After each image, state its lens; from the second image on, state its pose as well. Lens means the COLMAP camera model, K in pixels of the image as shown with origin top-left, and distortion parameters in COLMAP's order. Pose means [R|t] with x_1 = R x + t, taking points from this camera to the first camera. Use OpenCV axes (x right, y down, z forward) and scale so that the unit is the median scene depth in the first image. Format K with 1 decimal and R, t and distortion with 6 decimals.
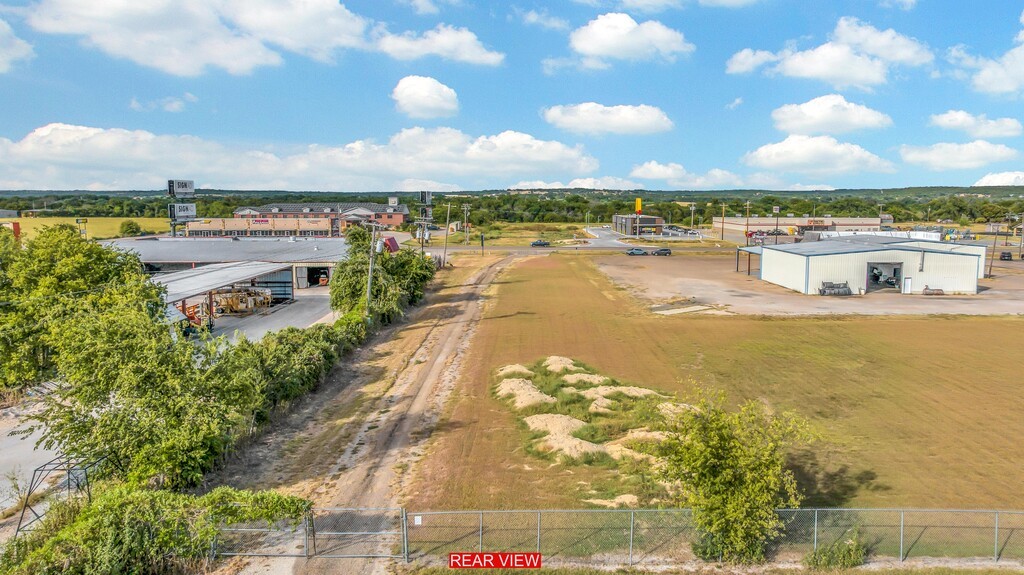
lens RADIAL K [[722.1, 0, 516.2], [0, 722.1, 283.7], [0, 0, 1]] dist [-0.017892, 0.001995]
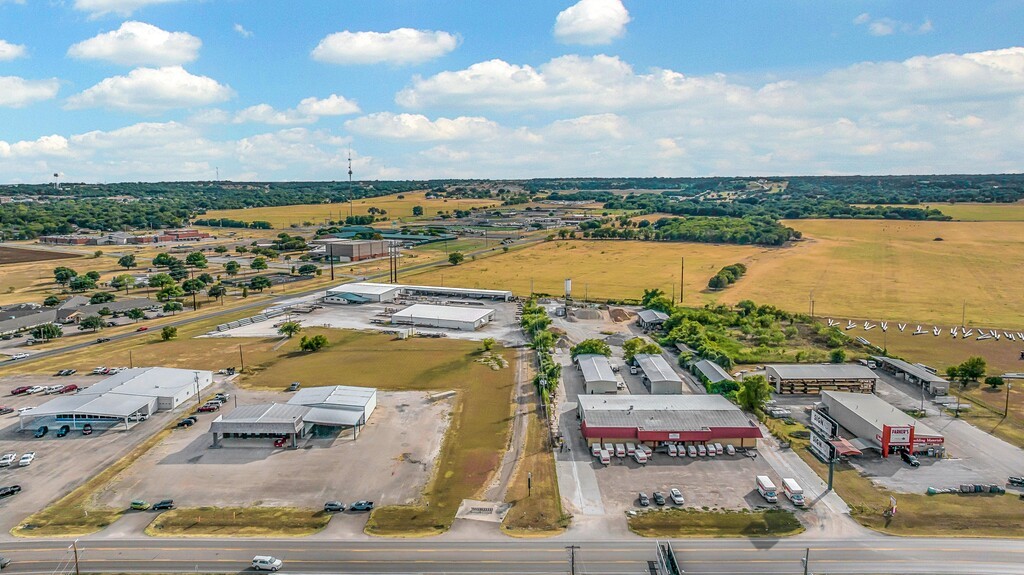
lens RADIAL K [[731.1, 0, 499.7], [0, 731.1, 286.6], [0, 0, 1]] dist [-0.010001, -0.003240]
pose [[-0.999629, 0.002348, 0.027144, -0.117548], [0.009276, 0.966097, 0.258013, -2.005598], [-0.025618, 0.258169, -0.965760, 6.640245]]
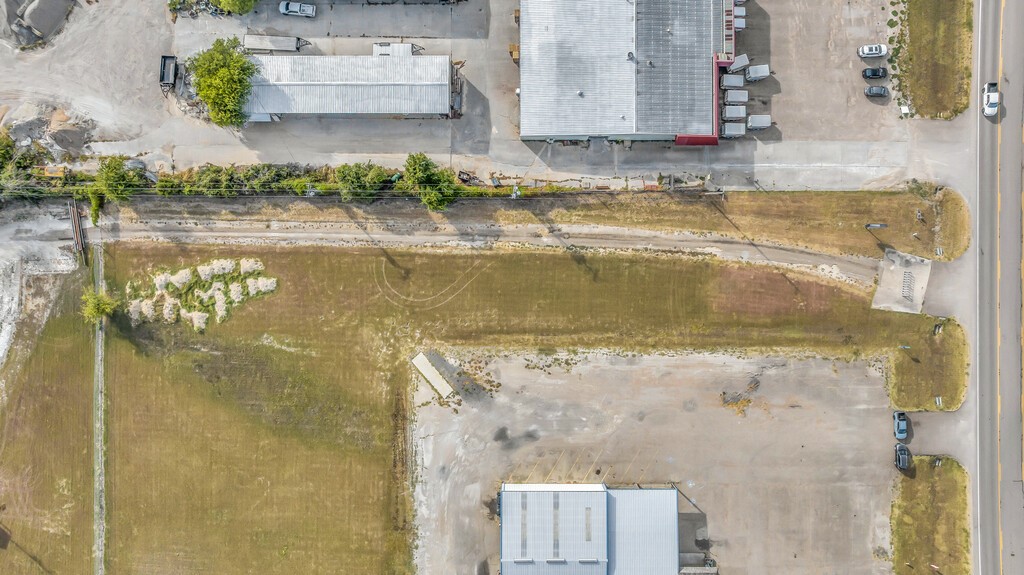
lens RADIAL K [[722.1, 0, 516.2], [0, 722.1, 283.7], [0, 0, 1]] dist [-0.017892, 0.001995]
pose [[-0.004318, 0.999990, -0.001444, 0.067281], [-0.115849, 0.000934, 0.993266, -2.785178], [0.993257, 0.004456, 0.115844, 1.824499]]
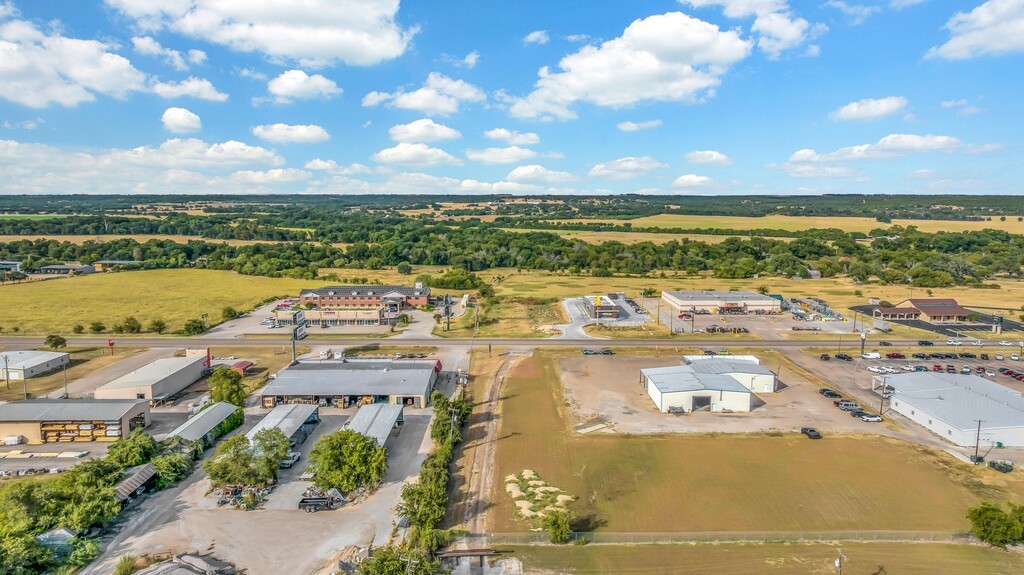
lens RADIAL K [[722.1, 0, 516.2], [0, 722.1, 283.7], [0, 0, 1]] dist [-0.017892, 0.001995]
pose [[0.999966, -0.000423, 0.008289, -0.008627], [0.000404, 0.999997, 0.002290, -0.707380], [-0.008290, -0.002287, 0.999963, -1.977525]]
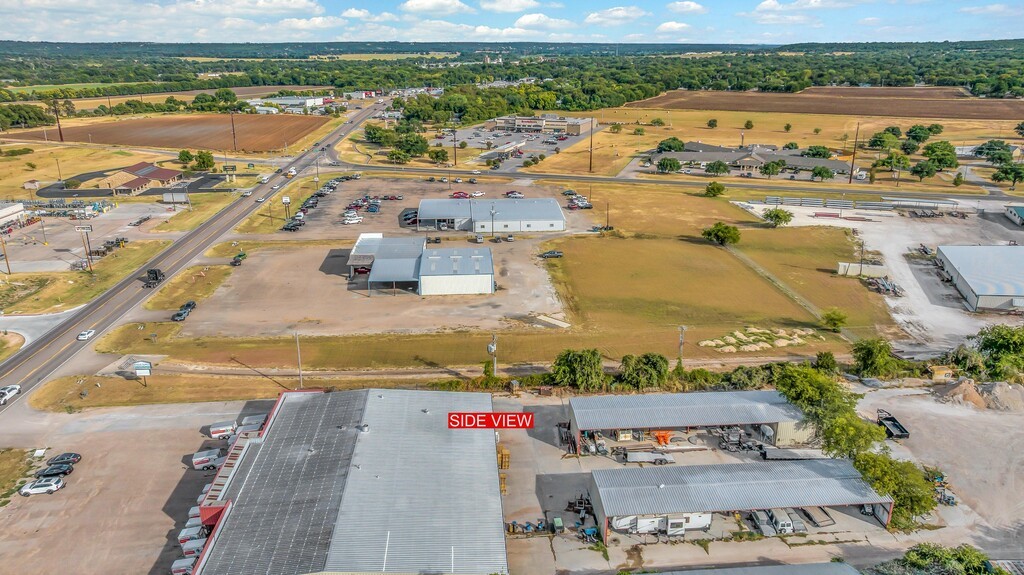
lens RADIAL K [[722.1, 0, 516.2], [0, 722.1, 283.7], [0, 0, 1]] dist [-0.017892, 0.001995]
pose [[-0.072997, -0.317280, 0.945518, -2.843230], [0.116722, 0.938815, 0.324041, -1.272090], [-0.990478, 0.134017, -0.031498, 2.095267]]
